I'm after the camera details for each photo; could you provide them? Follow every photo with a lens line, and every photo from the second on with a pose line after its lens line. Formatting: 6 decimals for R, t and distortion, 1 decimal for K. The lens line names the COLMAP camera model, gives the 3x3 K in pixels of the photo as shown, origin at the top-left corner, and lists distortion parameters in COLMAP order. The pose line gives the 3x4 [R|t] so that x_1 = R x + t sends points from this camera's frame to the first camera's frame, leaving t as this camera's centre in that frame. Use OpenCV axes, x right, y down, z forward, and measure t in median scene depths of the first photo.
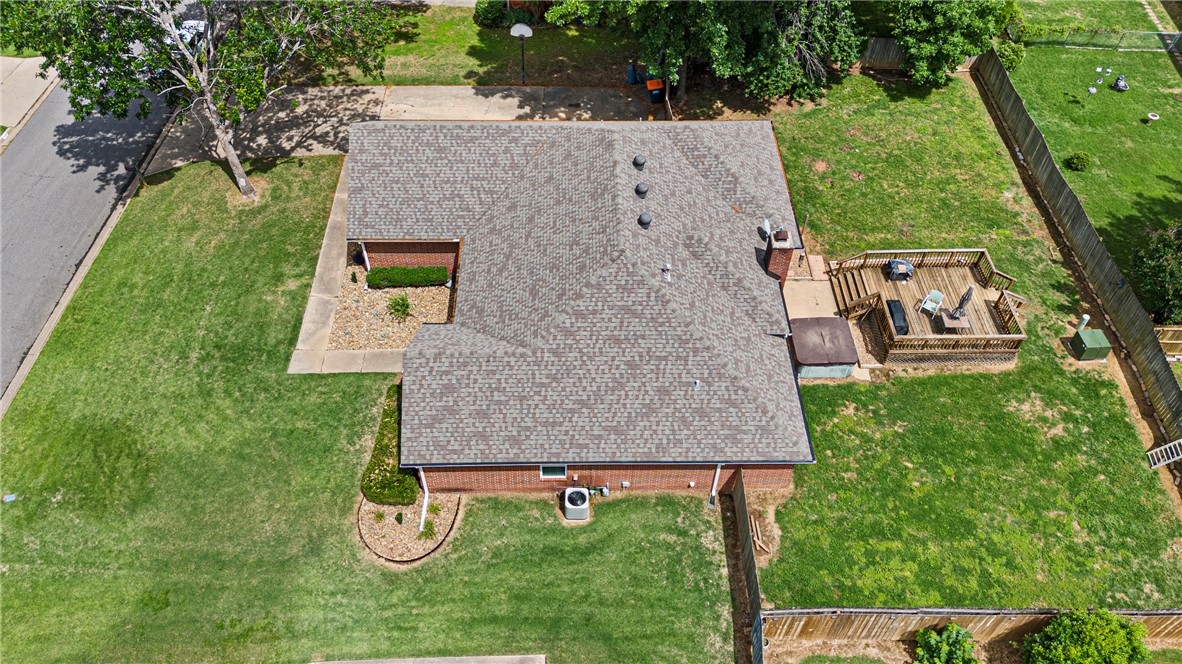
lens RADIAL K [[888.2, 0, 594.8], [0, 888.2, 327.6], [0, 0, 1]] dist [0.034610, -0.012762]
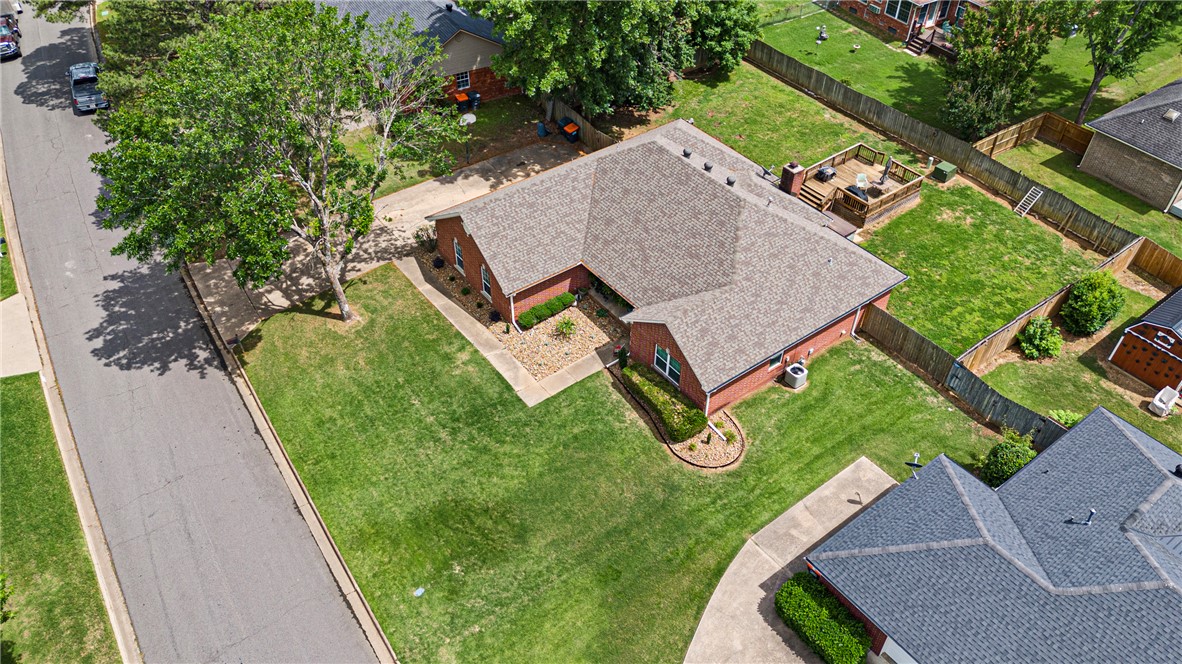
lens RADIAL K [[888.2, 0, 582.8], [0, 888.2, 335.7], [0, 0, 1]] dist [0.034610, -0.012762]
pose [[0.811216, -0.400420, 0.426136, -0.701228], [0.439513, 0.898206, 0.007321, -0.012266], [-0.385690, 0.181354, 0.904629, -0.118245]]
